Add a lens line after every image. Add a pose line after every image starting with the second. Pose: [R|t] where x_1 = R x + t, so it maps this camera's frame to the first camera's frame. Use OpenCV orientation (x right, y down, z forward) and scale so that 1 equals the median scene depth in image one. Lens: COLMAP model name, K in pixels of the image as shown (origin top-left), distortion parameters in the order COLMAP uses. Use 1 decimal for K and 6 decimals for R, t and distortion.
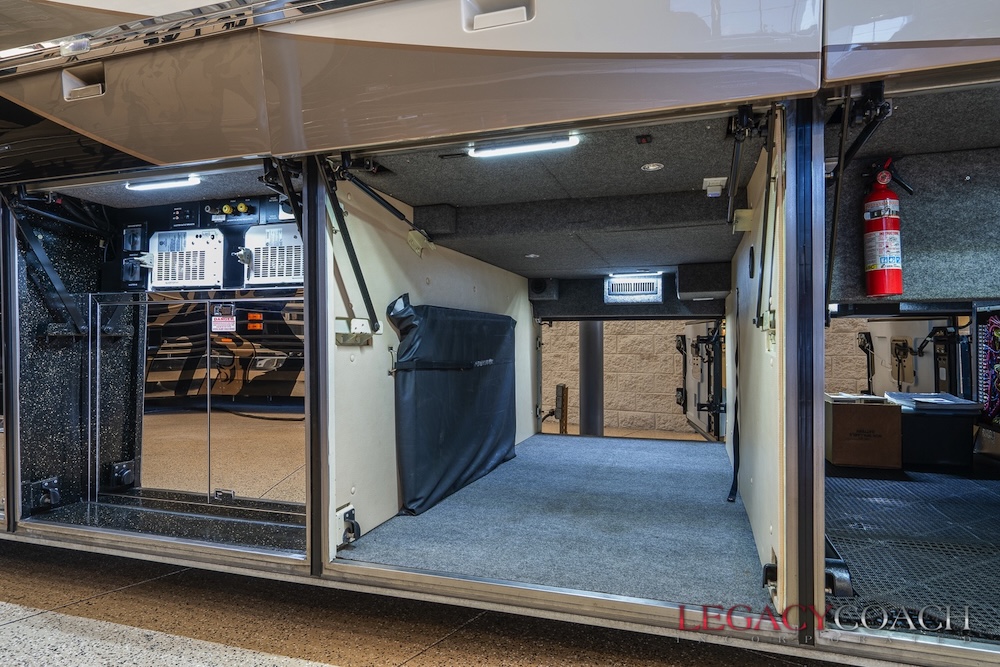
lens RADIAL K [[565.8, 0, 500.0], [0, 565.8, 333.5], [0, 0, 1]] dist [0.018205, -0.000765]
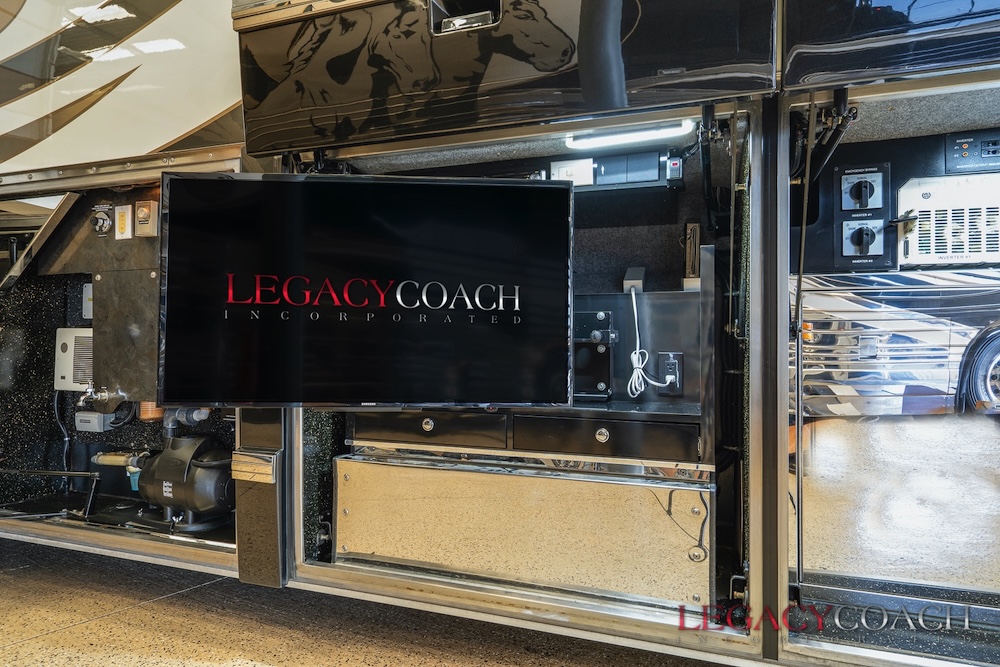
lens RADIAL K [[557.2, 0, 500.0], [0, 557.2, 333.5], [0, 0, 1]] dist [0.004046, 0.000714]
pose [[0.999951, 0.007637, 0.006357, -1.104773], [-0.007590, 0.999944, -0.007366, 0.004508], [-0.006412, 0.007317, 0.999953, 0.388370]]
